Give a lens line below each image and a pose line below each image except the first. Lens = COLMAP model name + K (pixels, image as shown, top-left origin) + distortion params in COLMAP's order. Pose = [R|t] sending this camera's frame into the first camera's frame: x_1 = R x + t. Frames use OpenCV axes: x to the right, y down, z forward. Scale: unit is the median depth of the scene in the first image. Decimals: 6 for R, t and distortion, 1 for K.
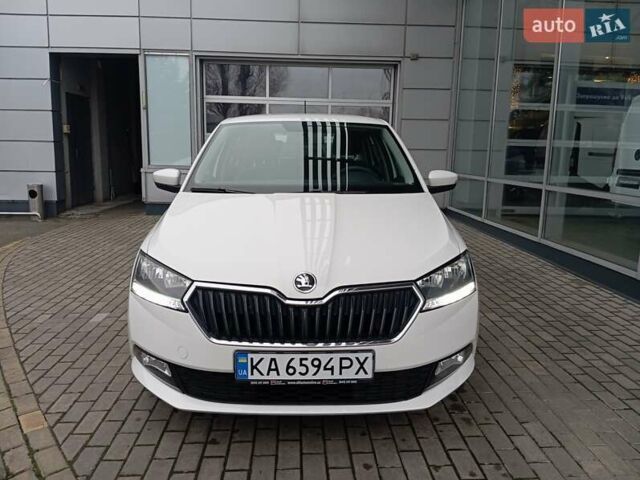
lens RADIAL K [[518.1, 0, 320.0], [0, 518.1, 240.0], [0, 0, 1]] dist [0.058635, -0.113118]
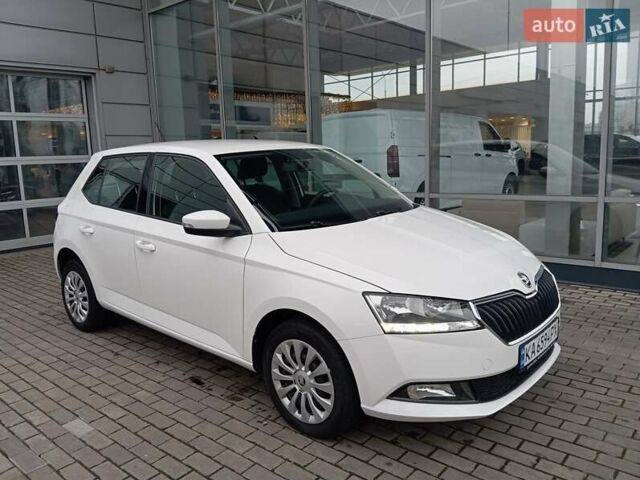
lens RADIAL K [[518.1, 0, 320.0], [0, 518.1, 240.0], [0, 0, 1]] dist [0.058635, -0.113118]
pose [[0.681731, -0.159699, 0.713961, -0.650192], [0.170956, 0.983641, 0.056782, -0.088598], [-0.711349, 0.083346, 0.697880, 0.230472]]
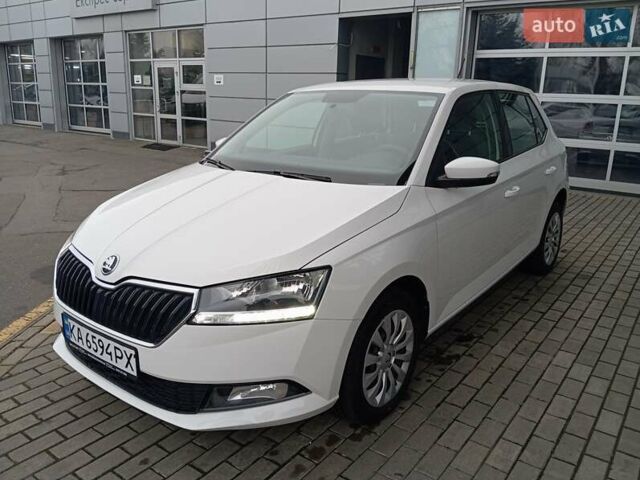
lens RADIAL K [[518.1, 0, 320.0], [0, 518.1, 240.0], [0, 0, 1]] dist [0.058635, -0.113118]
pose [[0.771918, 0.171431, -0.612171, 0.456505], [-0.119802, 0.984928, 0.124753, -0.071318], [0.624331, -0.022960, 0.780822, 0.236602]]
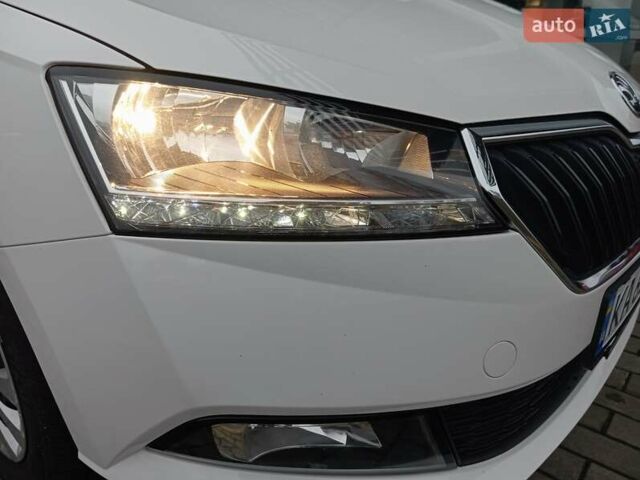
lens RADIAL K [[518.1, 0, 320.0], [0, 518.1, 240.0], [0, 0, 1]] dist [0.058635, -0.113118]
pose [[0.667217, -0.273931, 0.692664, -0.272220], [0.113197, 0.956410, 0.269197, 0.026978], [-0.736212, -0.101205, 0.669141, 0.450552]]
